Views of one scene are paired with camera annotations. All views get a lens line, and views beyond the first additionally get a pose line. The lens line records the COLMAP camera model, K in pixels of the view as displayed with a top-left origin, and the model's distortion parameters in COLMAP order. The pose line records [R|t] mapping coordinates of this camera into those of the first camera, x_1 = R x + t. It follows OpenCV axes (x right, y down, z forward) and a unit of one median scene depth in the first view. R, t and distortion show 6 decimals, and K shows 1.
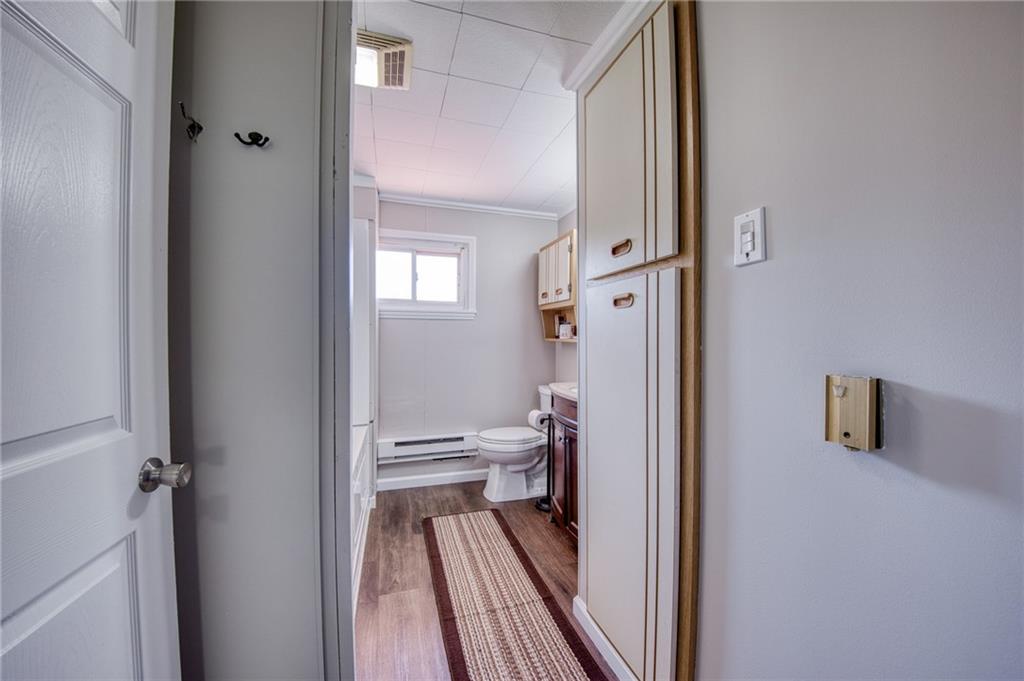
lens RADIAL K [[375.7, 0, 506.0], [0, 375.7, 332.7], [0, 0, 1]] dist [-0.020486, -0.000336]
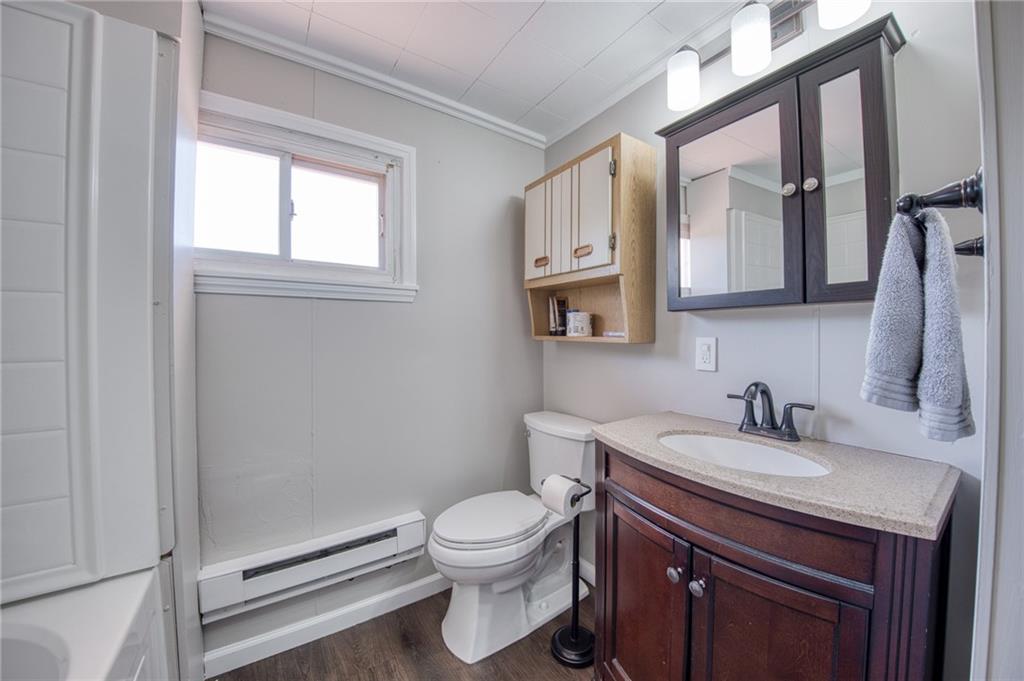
lens RADIAL K [[367.3, 0, 514.2], [0, 367.3, 330.7], [0, 0, 1]] dist [-0.036599, -0.000124]
pose [[0.953873, -0.005844, 0.300152, -0.107229], [0.005115, 0.999982, 0.003213, 0.004375], [-0.300165, -0.001529, 0.953886, 0.478241]]
